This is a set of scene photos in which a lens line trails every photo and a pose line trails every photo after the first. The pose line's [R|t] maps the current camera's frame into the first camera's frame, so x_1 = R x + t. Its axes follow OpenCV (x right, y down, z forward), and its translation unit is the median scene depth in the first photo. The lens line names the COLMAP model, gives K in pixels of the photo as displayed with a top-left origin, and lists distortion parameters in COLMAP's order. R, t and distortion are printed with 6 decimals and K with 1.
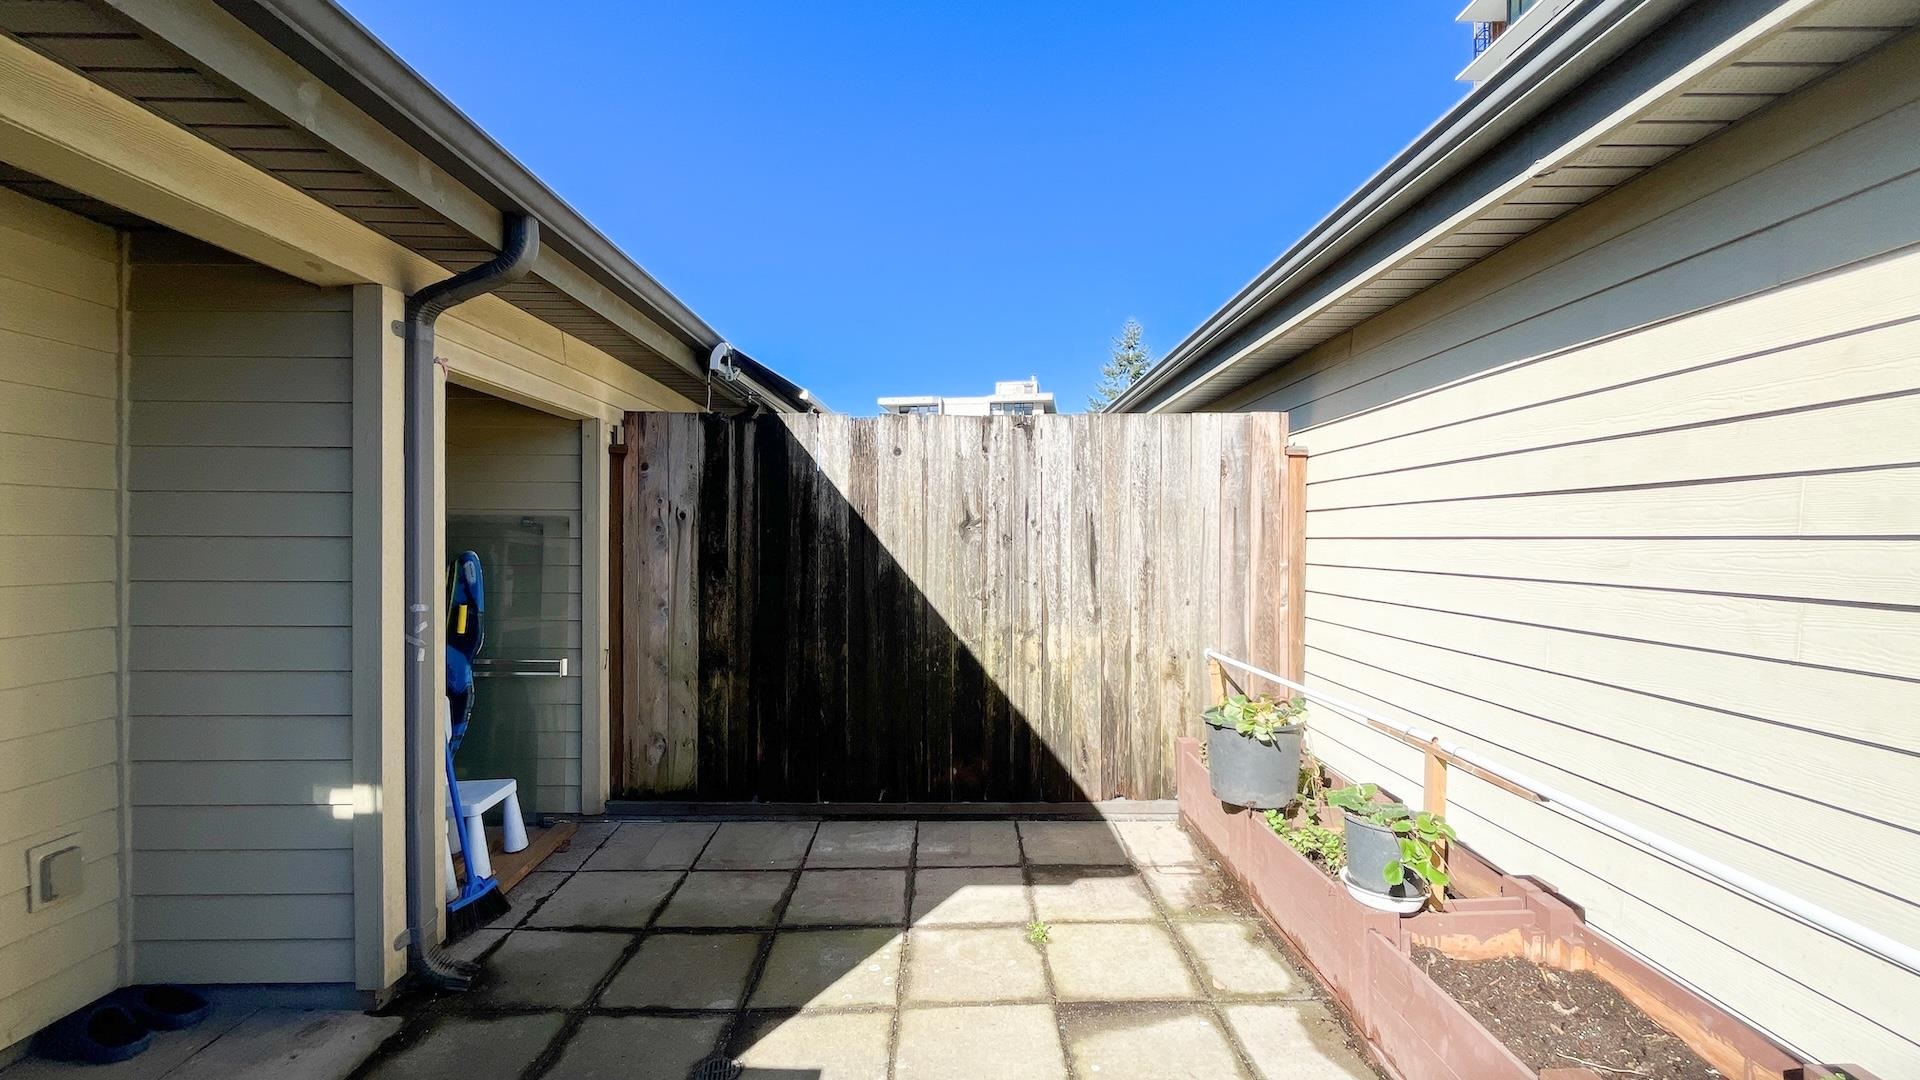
lens RADIAL K [[775.3, 0, 960.9], [0, 775.3, 542.5], [0, 0, 1]] dist [-0.002904, -0.000980]
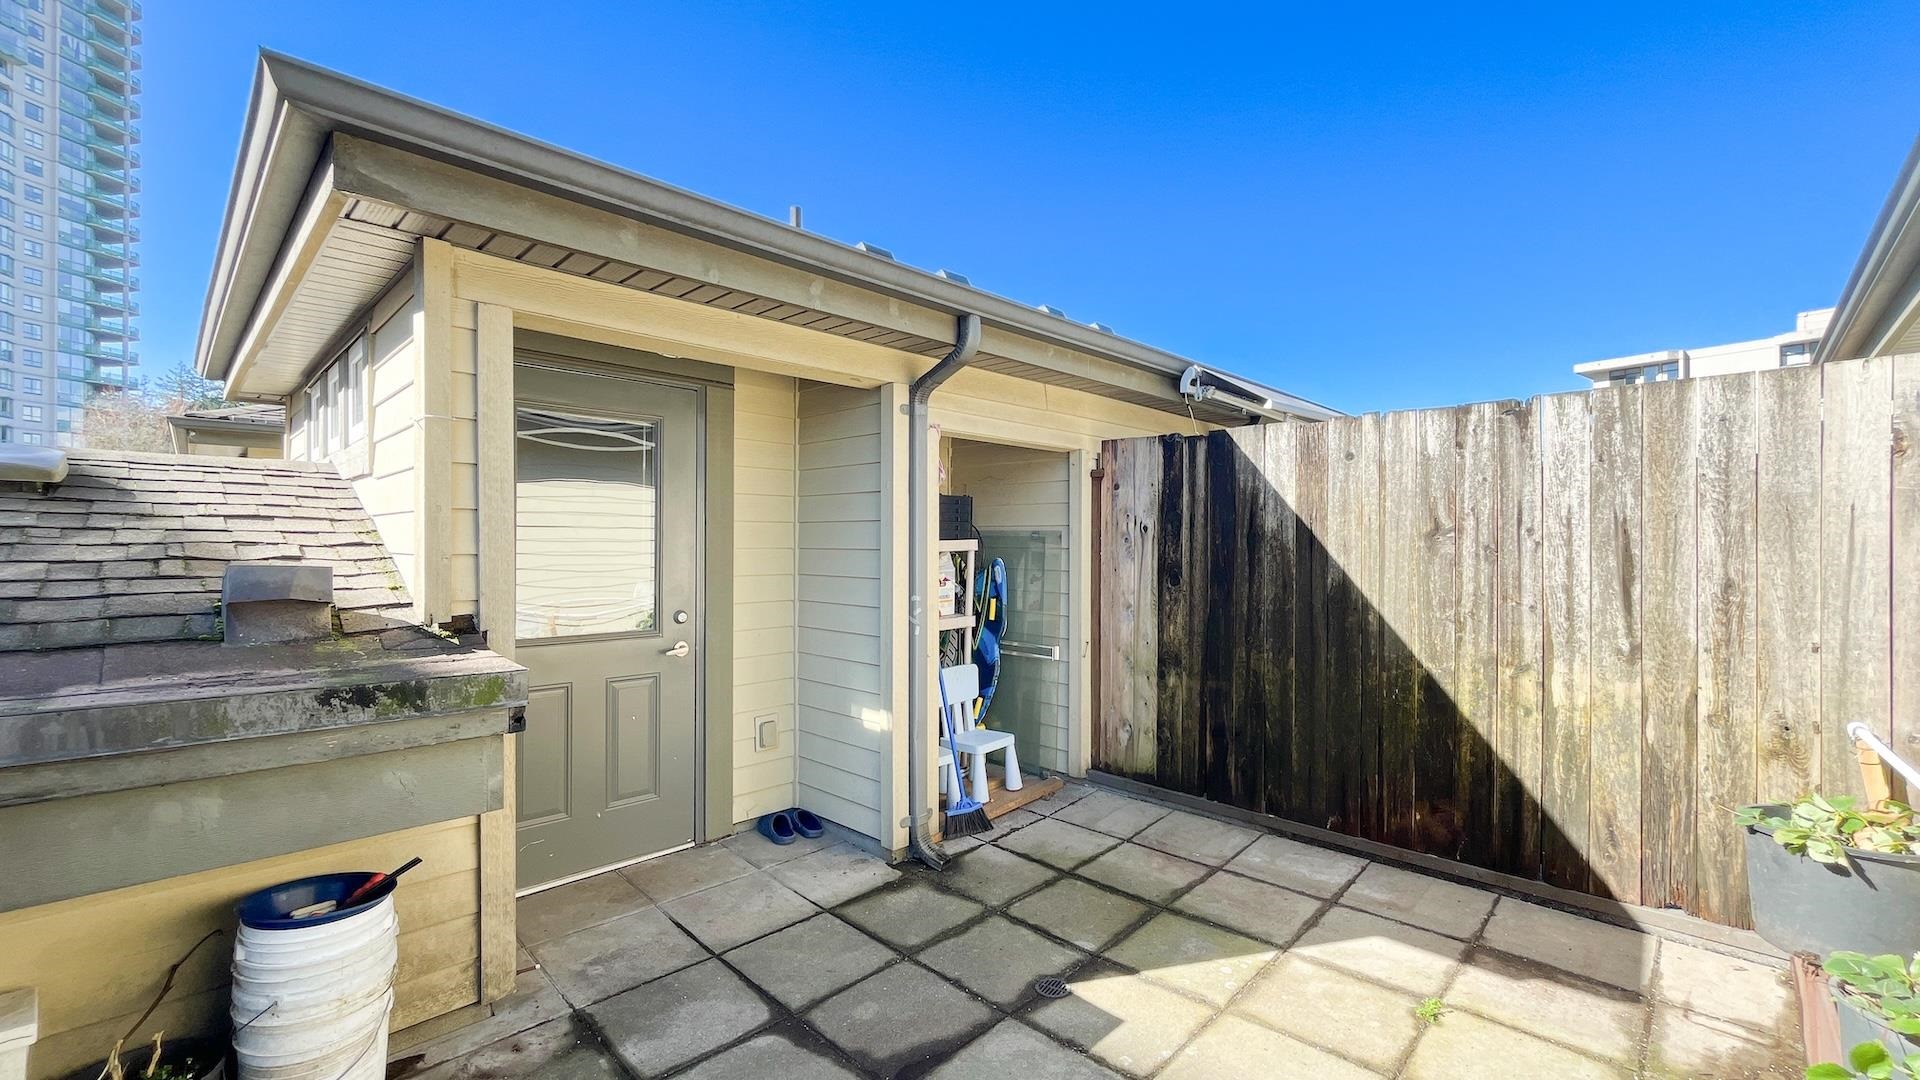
lens RADIAL K [[775.3, 0, 951.8], [0, 775.3, 543.6], [0, 0, 1]] dist [-0.002904, -0.000980]
pose [[0.703749, -0.000797, -0.710449, 0.275418], [-0.003057, 0.999987, -0.004149, -0.008497], [0.710442, 0.005092, 0.703737, 0.011591]]
